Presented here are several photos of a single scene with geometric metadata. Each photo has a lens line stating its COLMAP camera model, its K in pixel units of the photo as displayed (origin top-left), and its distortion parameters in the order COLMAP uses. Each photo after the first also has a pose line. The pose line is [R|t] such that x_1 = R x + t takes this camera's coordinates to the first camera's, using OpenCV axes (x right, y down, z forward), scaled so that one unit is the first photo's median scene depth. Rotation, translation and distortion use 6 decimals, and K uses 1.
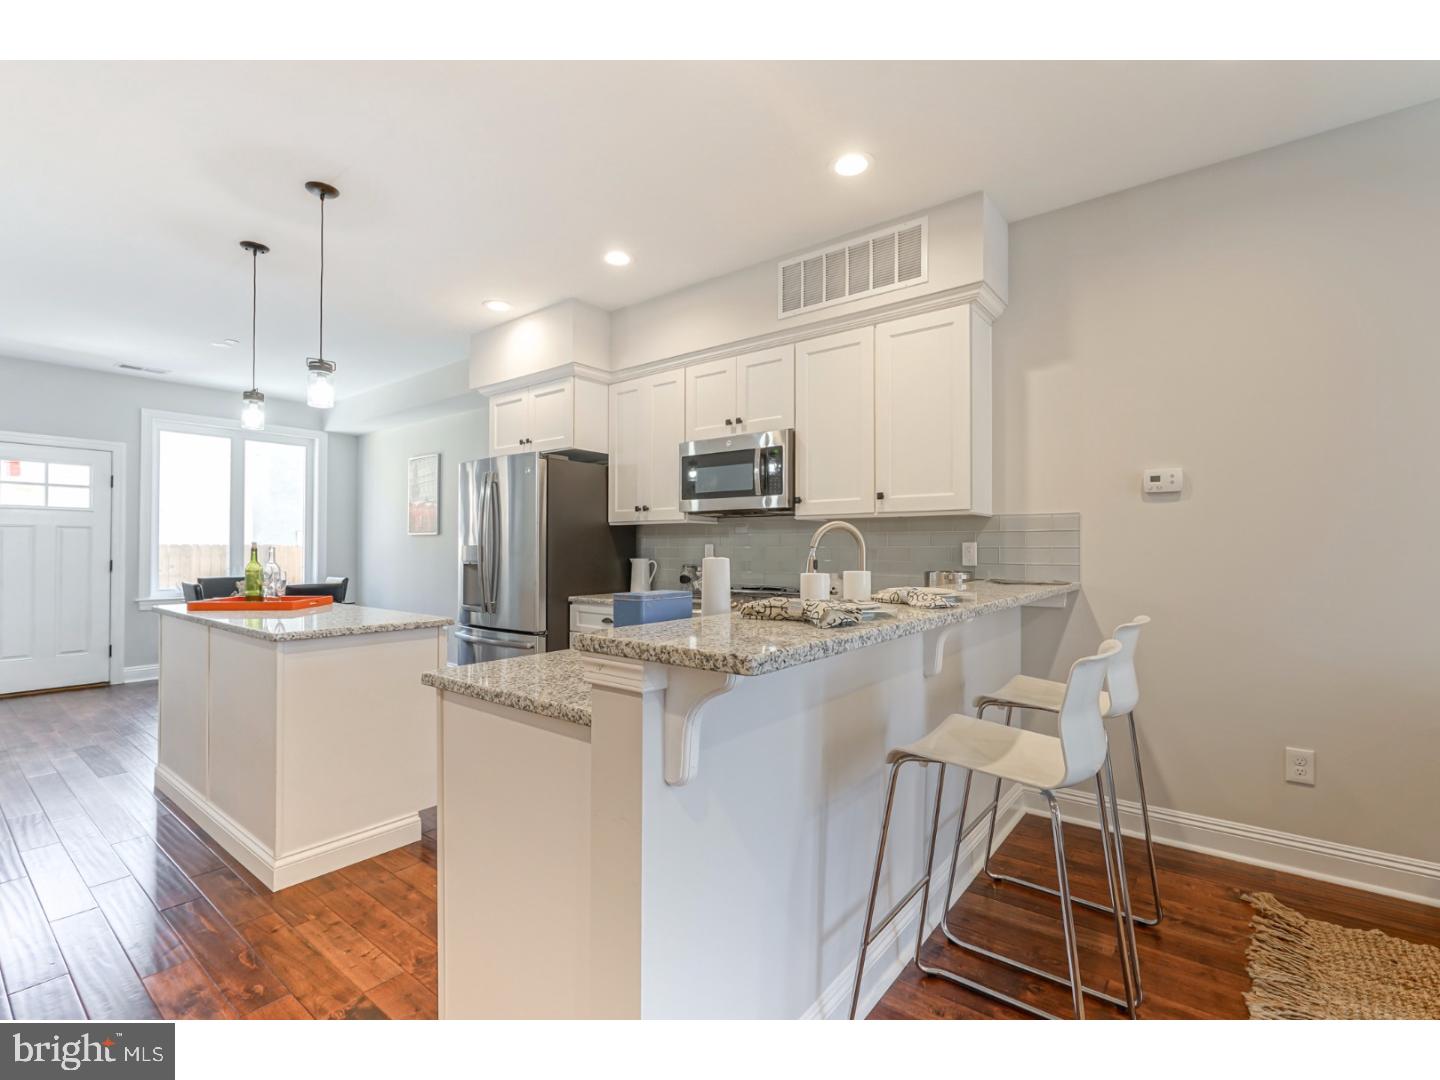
lens RADIAL K [[660.0, 0, 728.3], [0, 660.0, 541.2], [0, 0, 1]] dist [-0.002079, 0.000397]
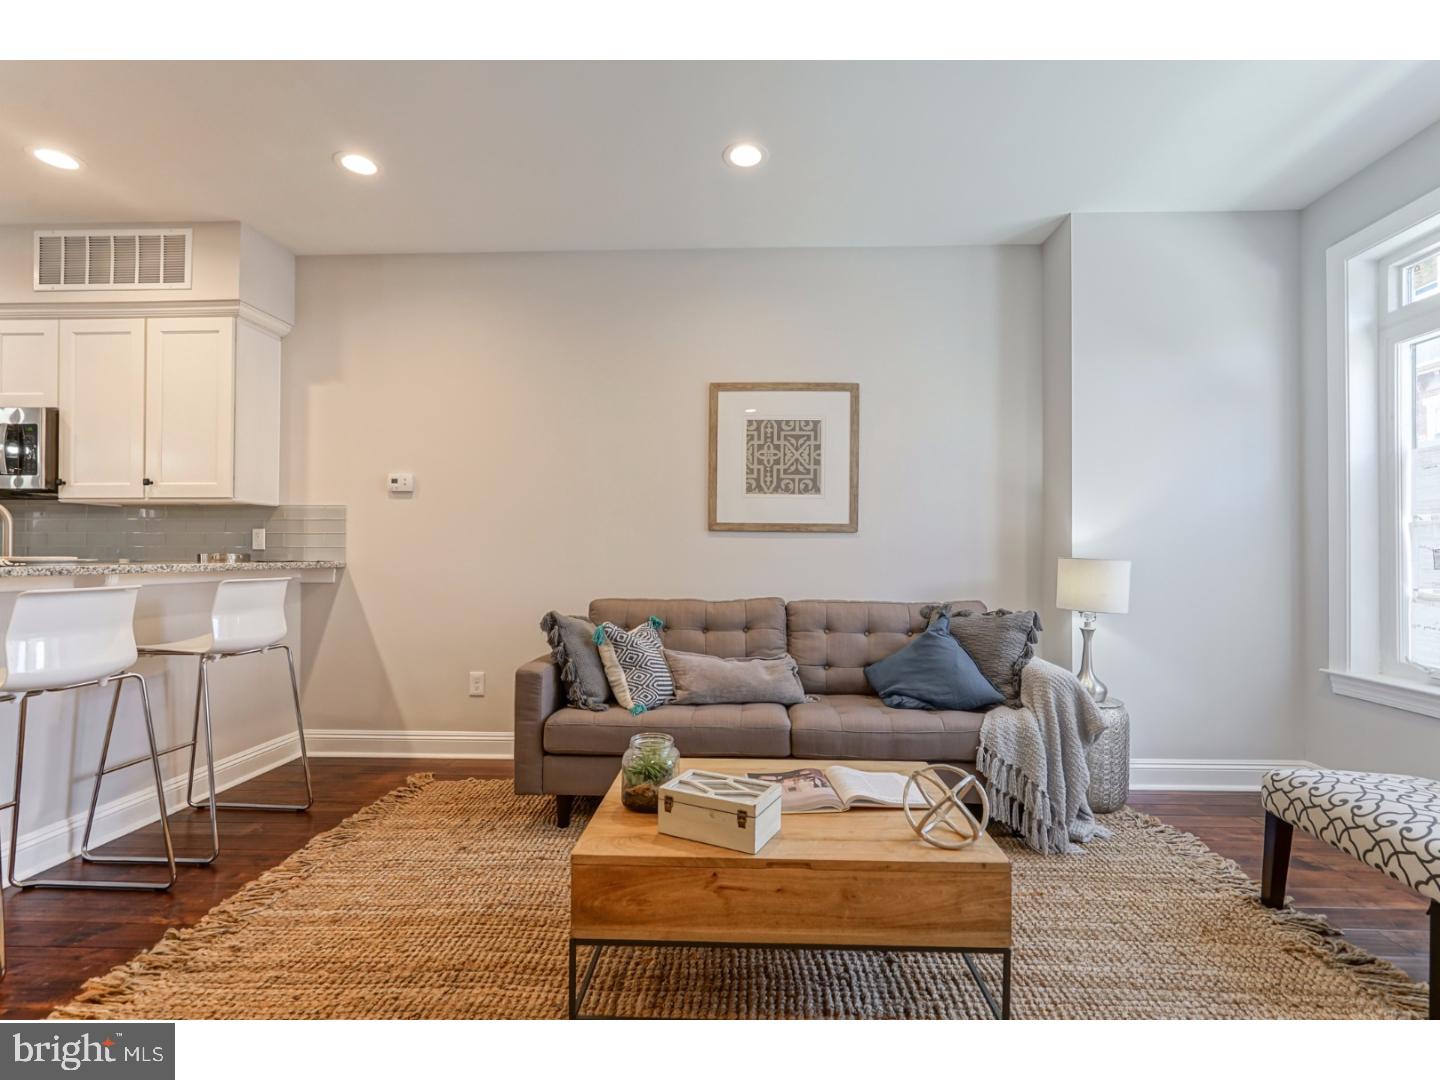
lens RADIAL K [[656.4, 0, 739.3], [0, 656.4, 548.1], [0, 0, 1]] dist [0.001695, 0.000635]
pose [[0.809435, 0.007369, 0.587163, 0.345453], [-0.007626, 0.999969, -0.002036, 0.028885], [-0.587160, -0.002830, 0.809466, -0.365310]]
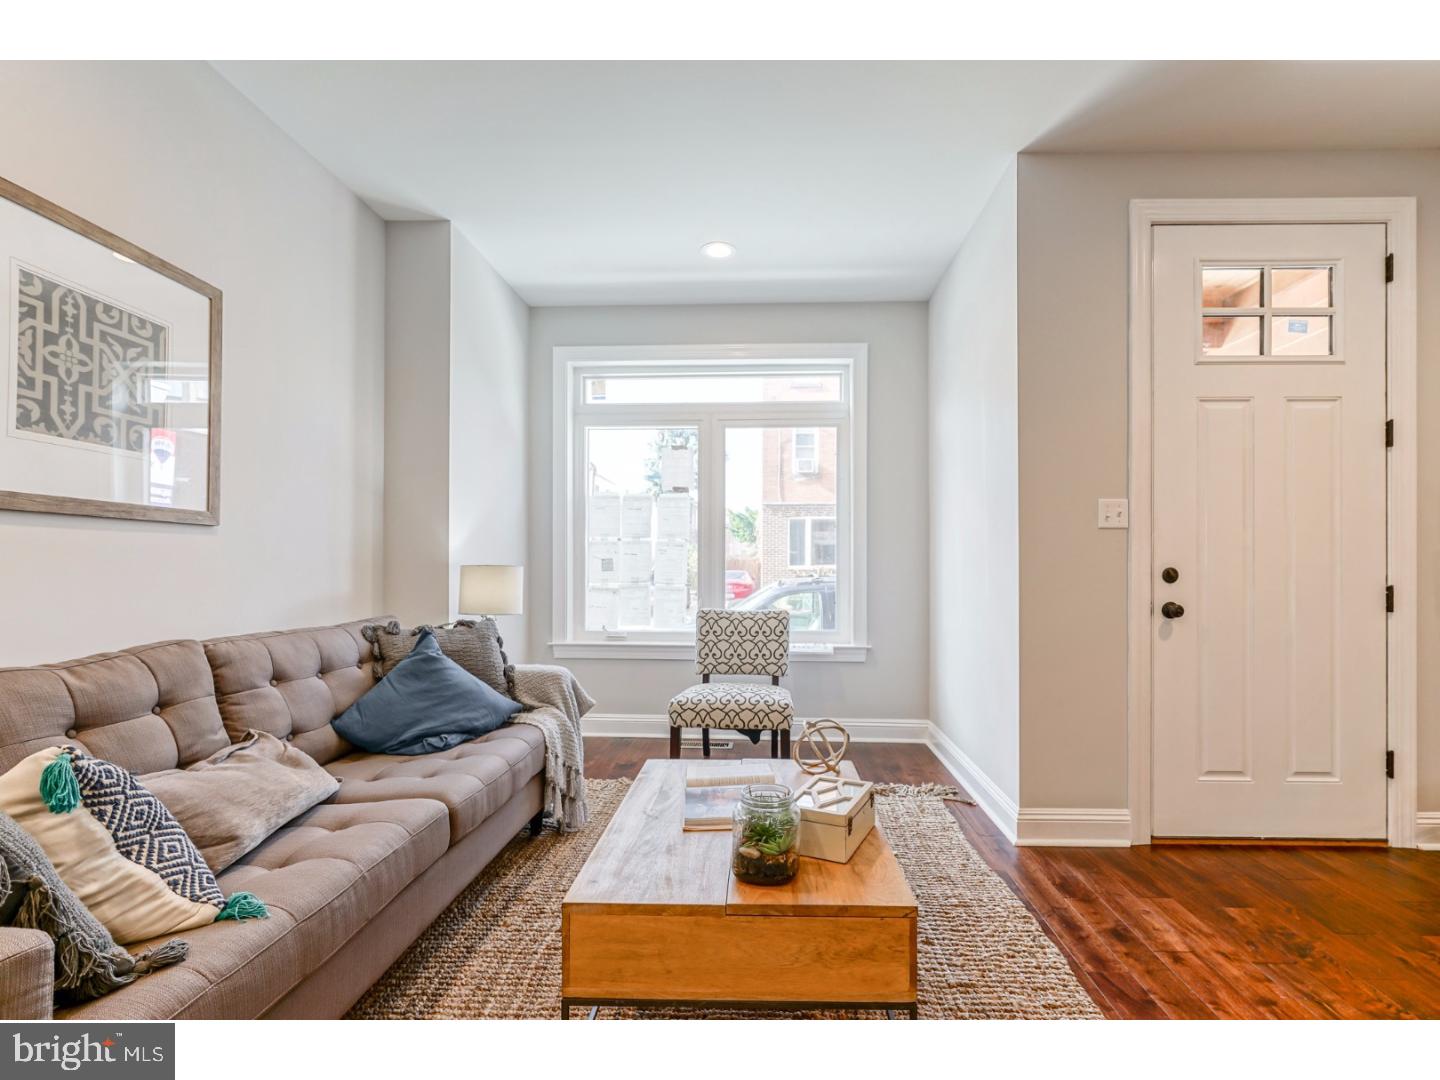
lens RADIAL K [[666.8, 0, 750.8], [0, 666.8, 559.0], [0, 0, 1]] dist [-0.001087, 0.000282]
pose [[-0.593190, 0.001659, 0.805061, 0.258257], [-0.012944, 0.999849, -0.011598, 0.033773], [-0.804958, -0.017301, -0.593079, 0.313409]]
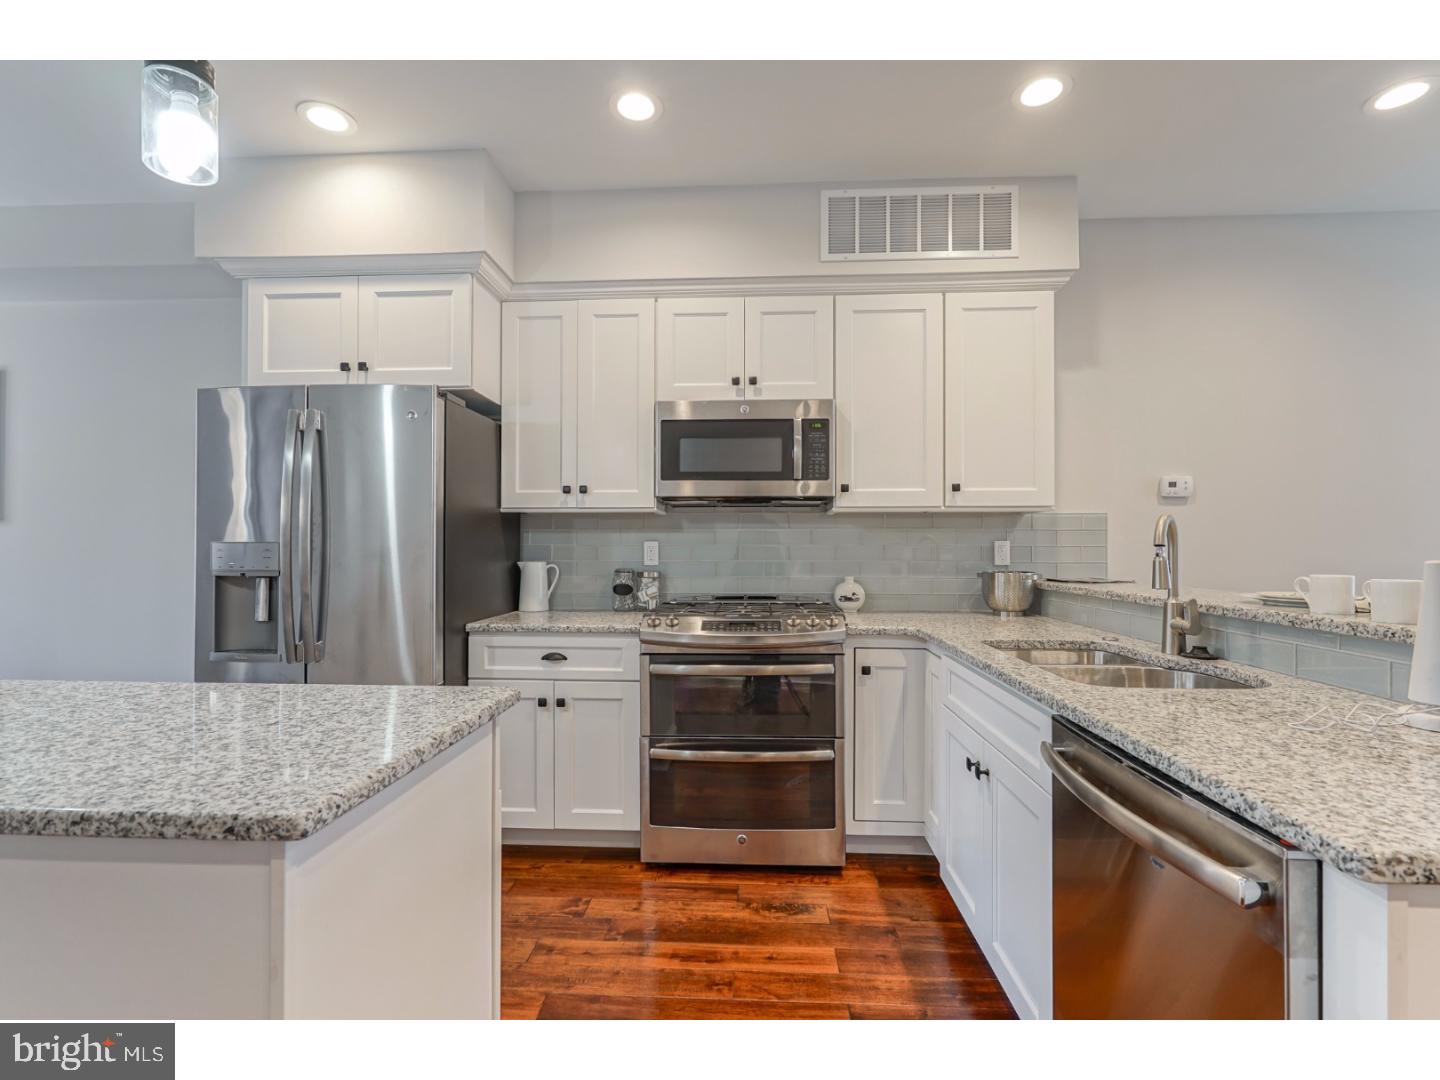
lens RADIAL K [[660.0, 0, 728.3], [0, 660.0, 541.2], [0, 0, 1]] dist [-0.002079, 0.000397]
pose [[0.819192, 0.005490, 0.573493, -0.476593], [-0.006596, 0.999978, -0.000151, 0.004700], [-0.573482, -0.003659, 0.819210, 0.410647]]
